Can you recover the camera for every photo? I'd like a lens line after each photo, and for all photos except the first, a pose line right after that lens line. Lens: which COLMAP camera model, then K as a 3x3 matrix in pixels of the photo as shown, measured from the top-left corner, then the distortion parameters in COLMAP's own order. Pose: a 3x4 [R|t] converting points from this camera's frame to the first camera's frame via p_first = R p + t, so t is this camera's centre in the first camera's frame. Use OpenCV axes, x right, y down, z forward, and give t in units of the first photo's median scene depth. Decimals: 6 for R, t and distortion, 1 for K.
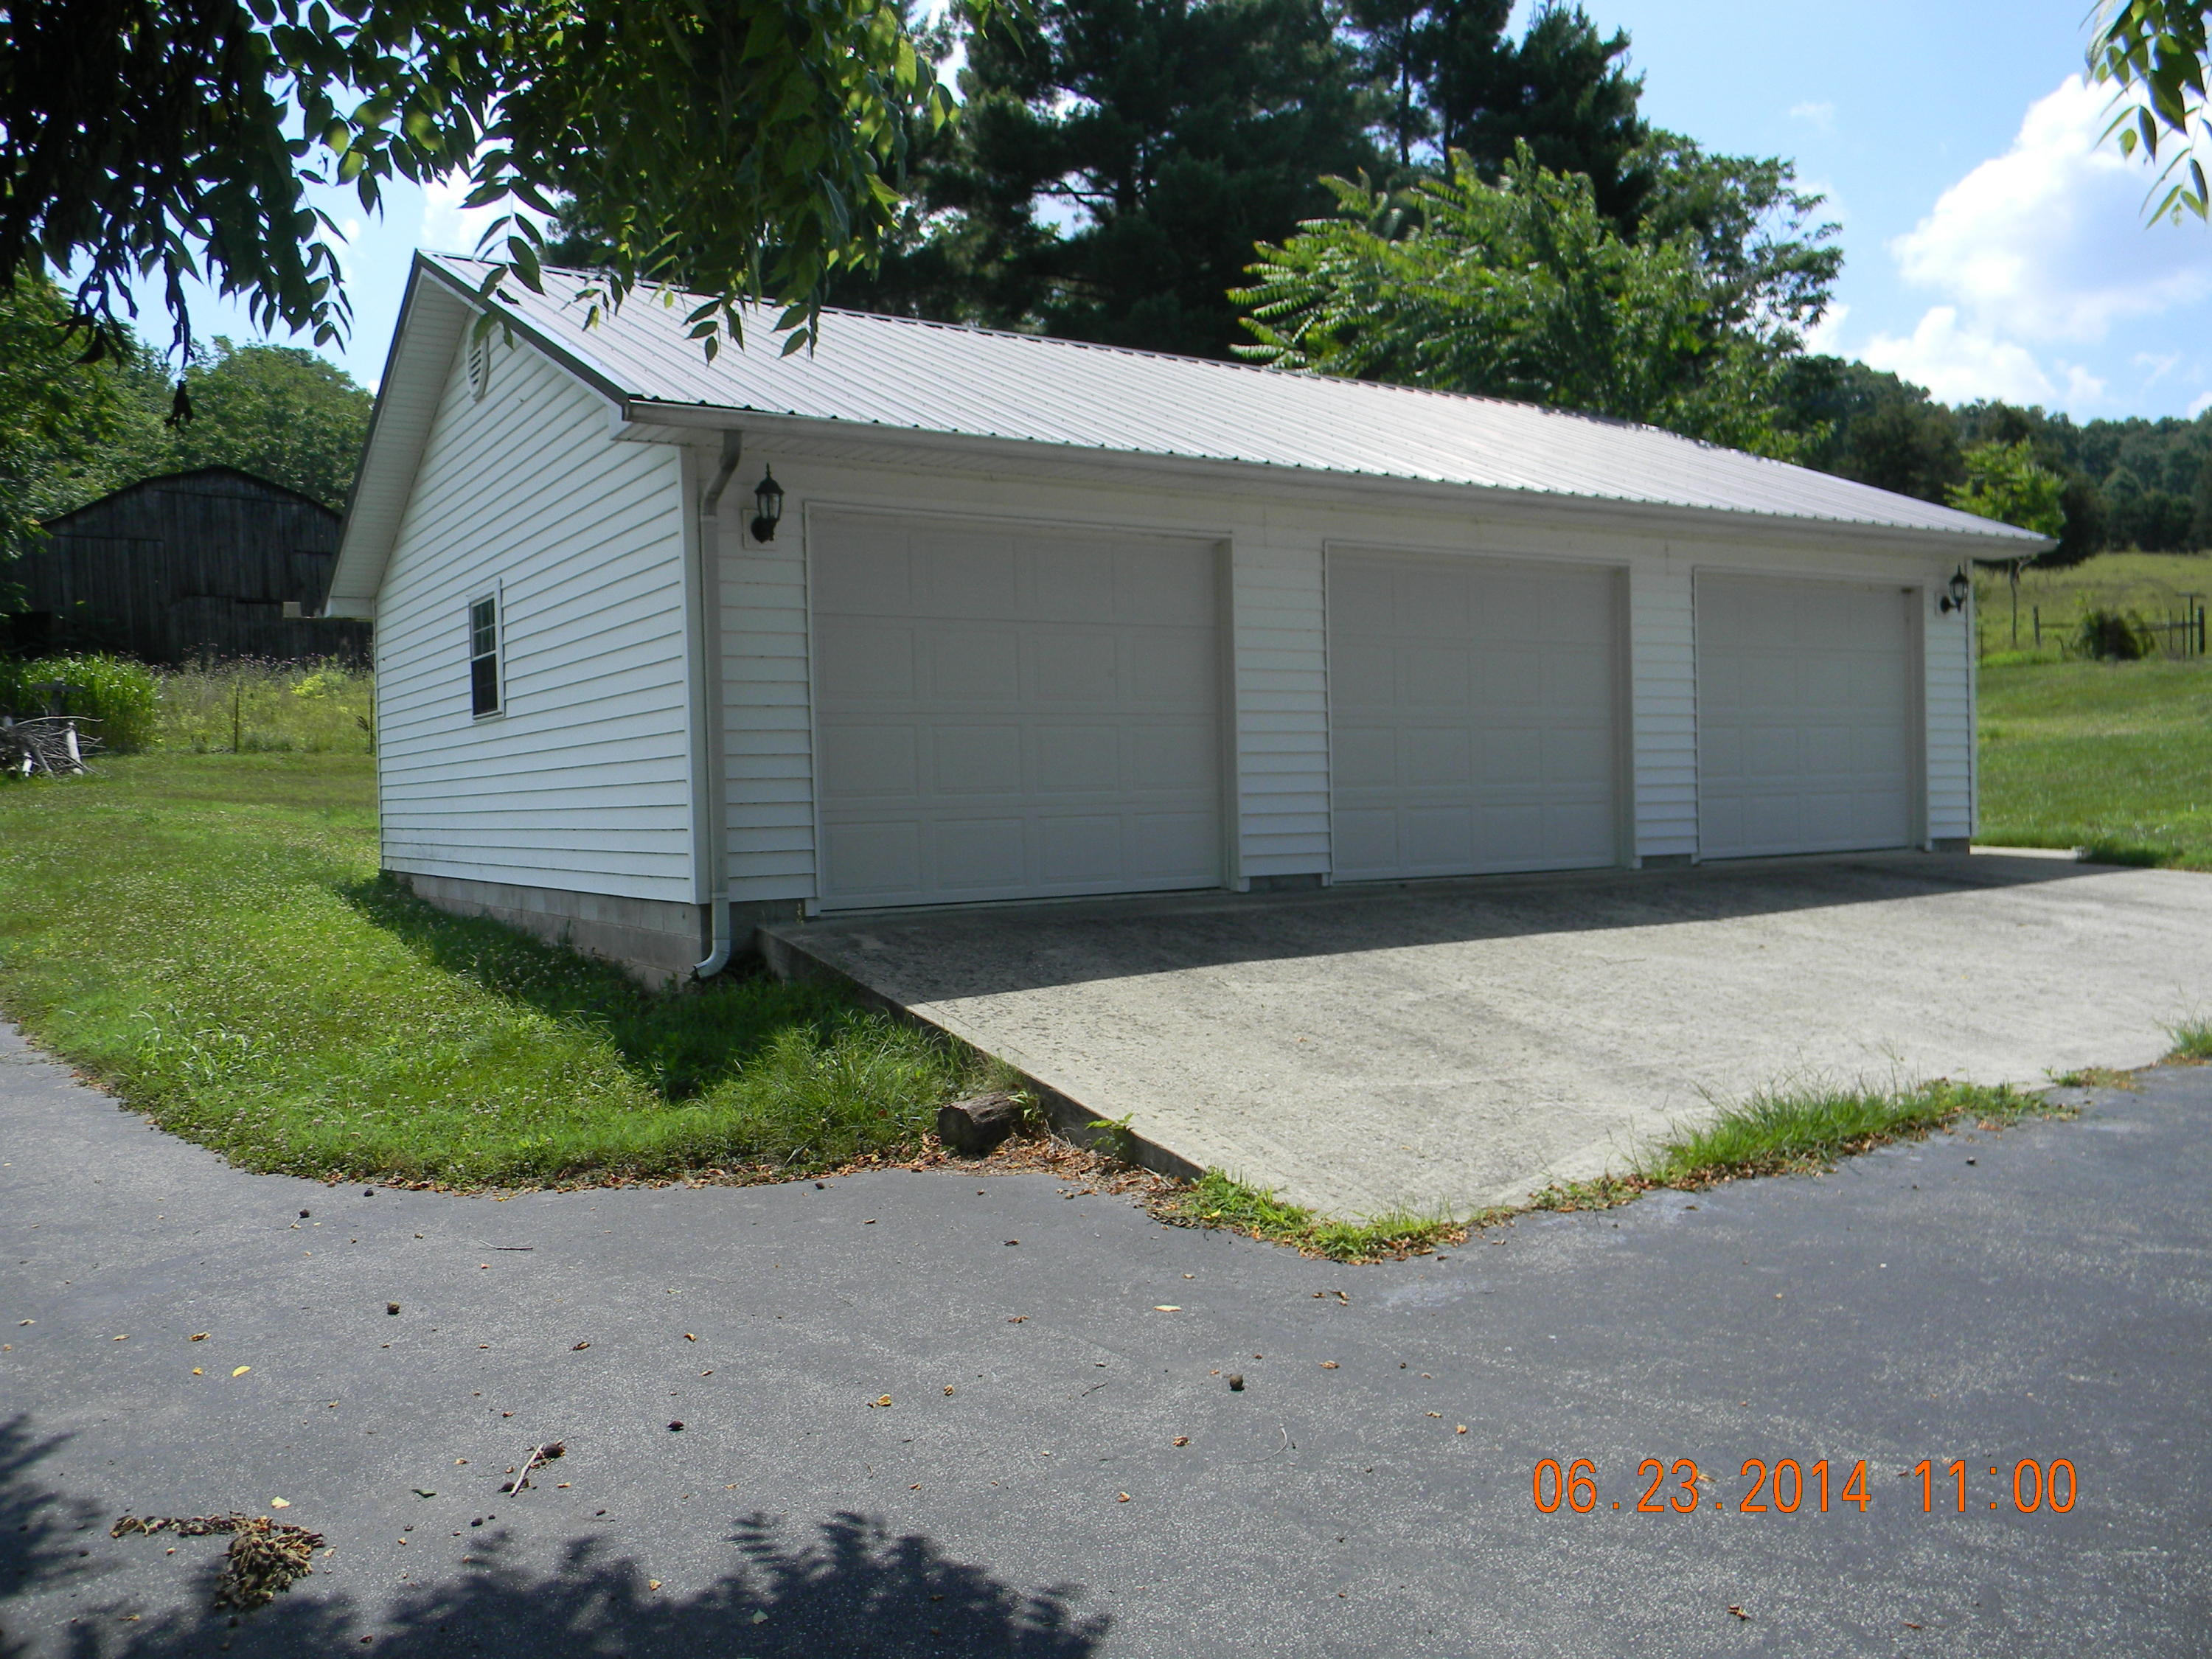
lens RADIAL K [[1817.2, 0, 1115.1], [0, 1817.2, 832.5], [0, 0, 1]] dist [0.040439, -0.046147]
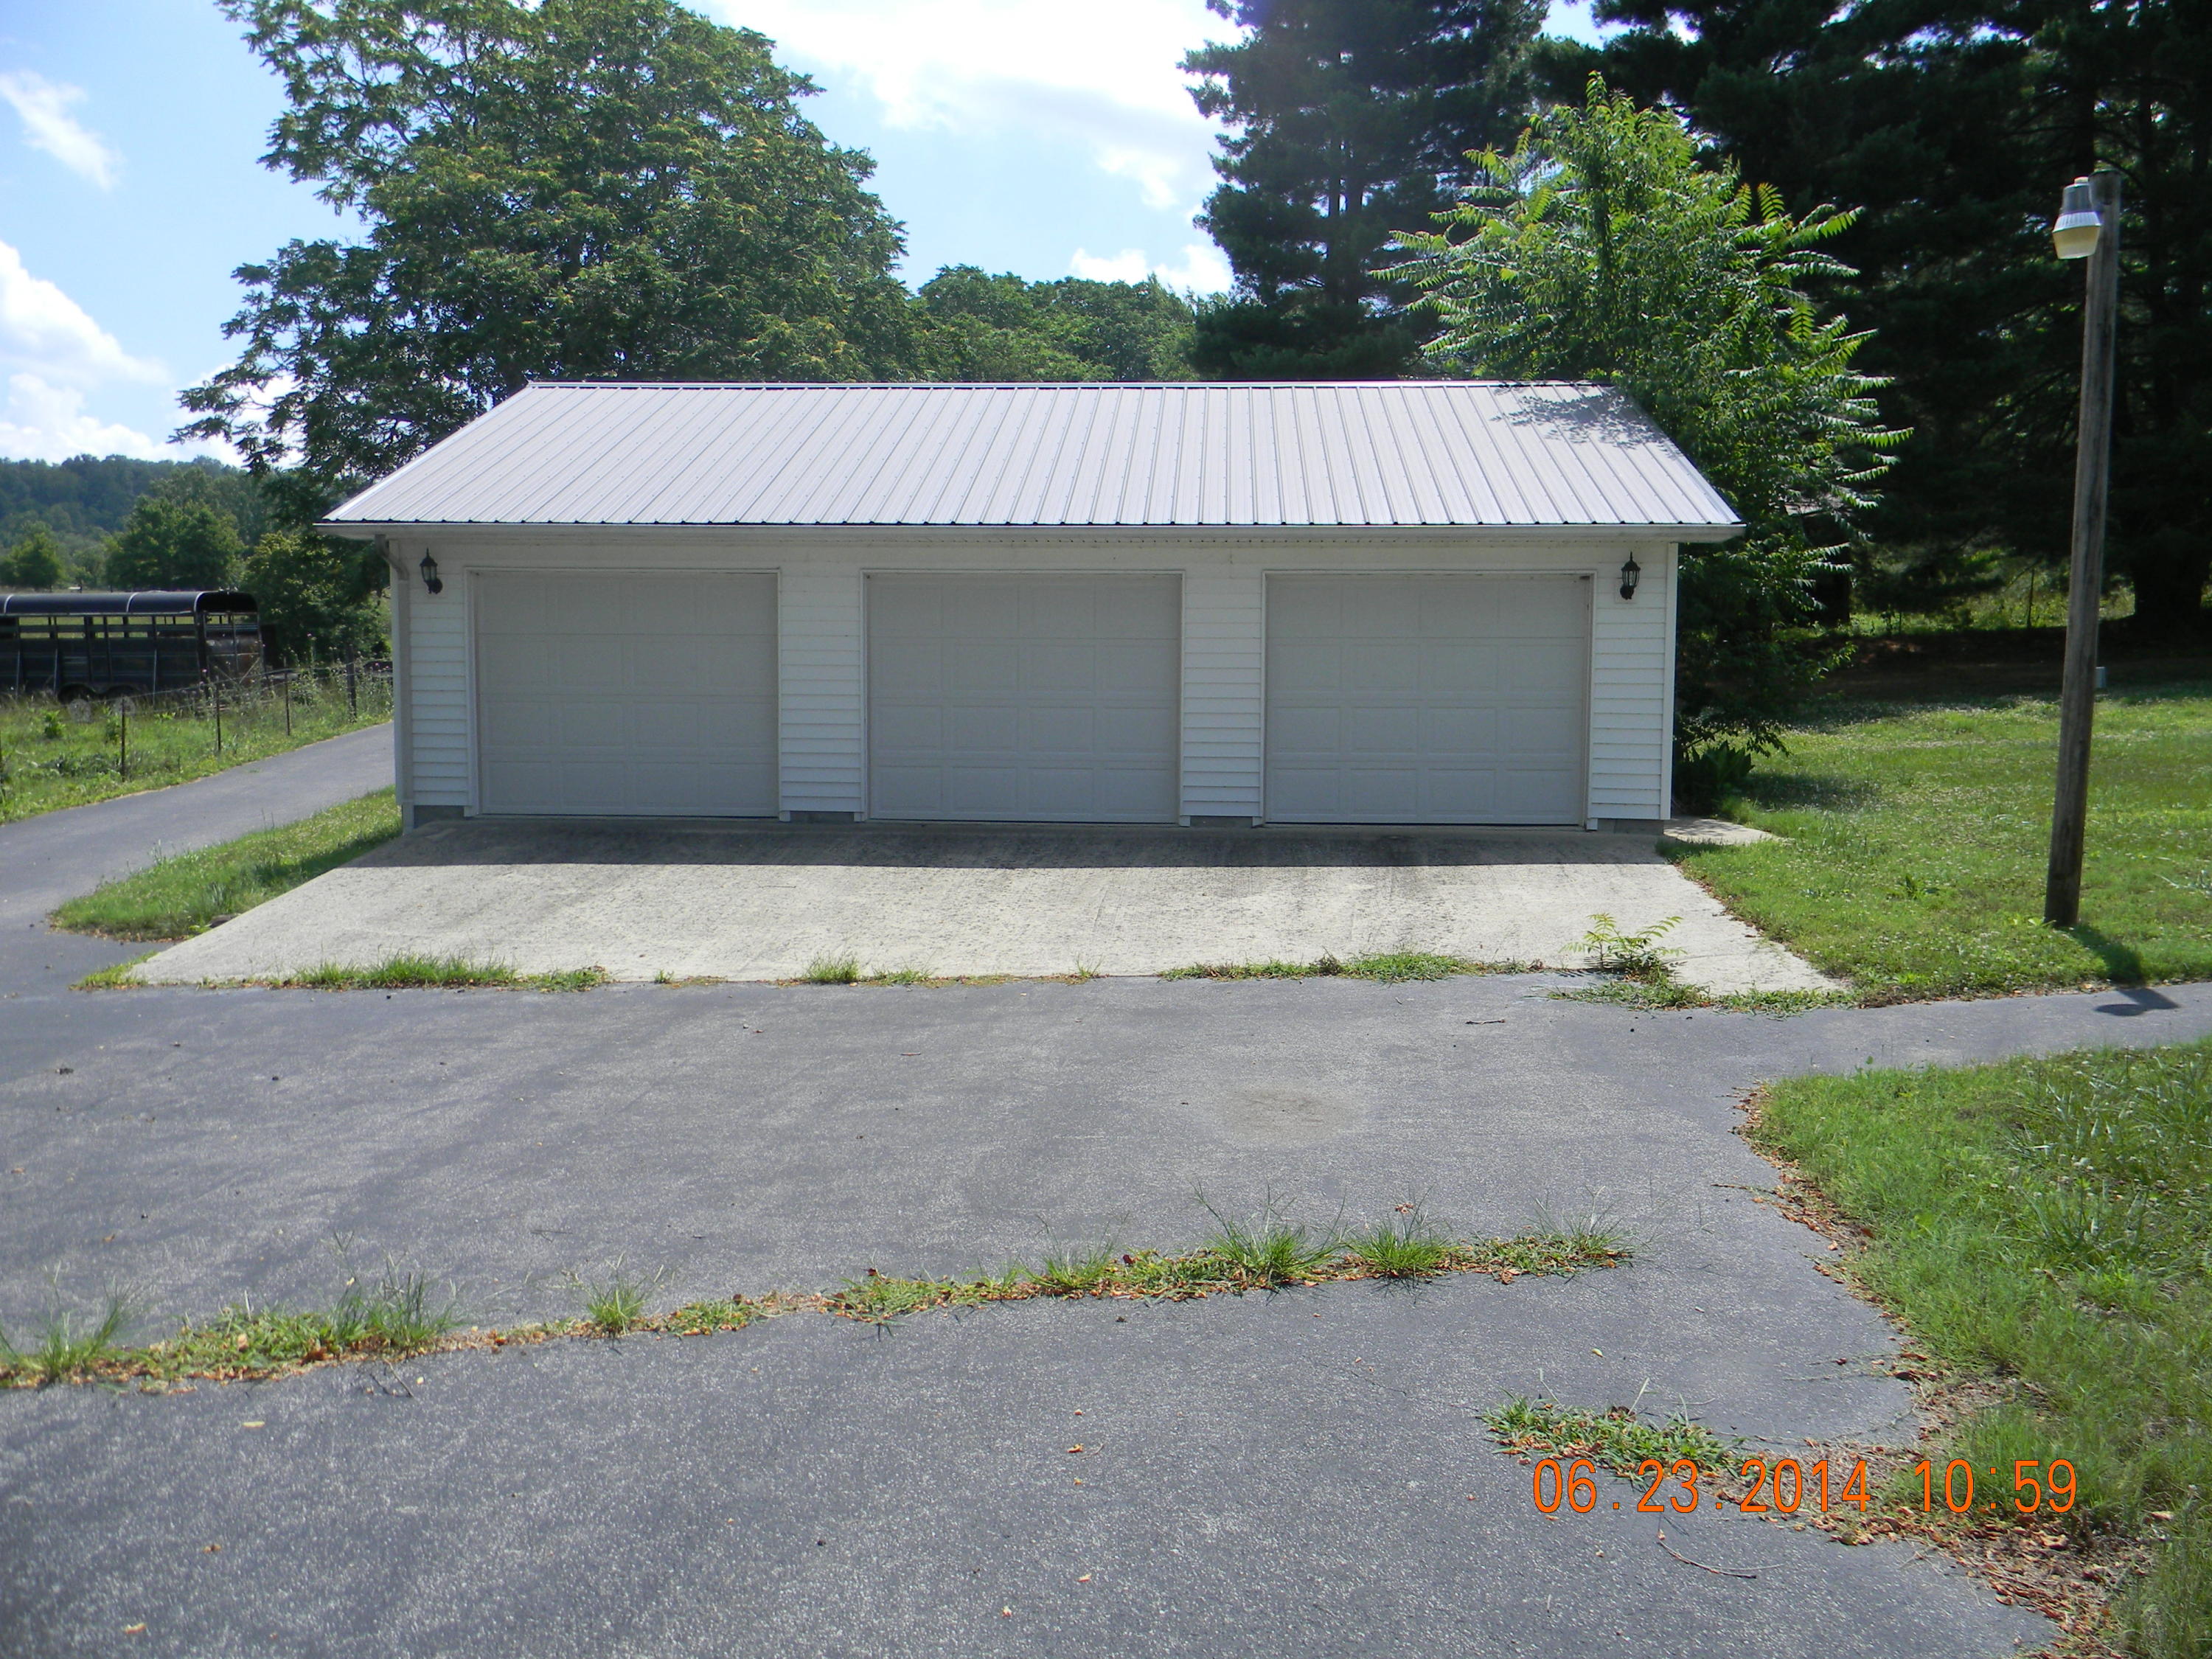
lens RADIAL K [[1817.2, 0, 1103.6], [0, 1817.2, 834.5], [0, 0, 1]] dist [0.040439, -0.046147]
pose [[0.801406, 0.075151, -0.593380, 0.862048], [-0.037039, 0.996407, 0.076168, -0.057655], [0.596972, -0.039063, 0.801310, 0.002378]]
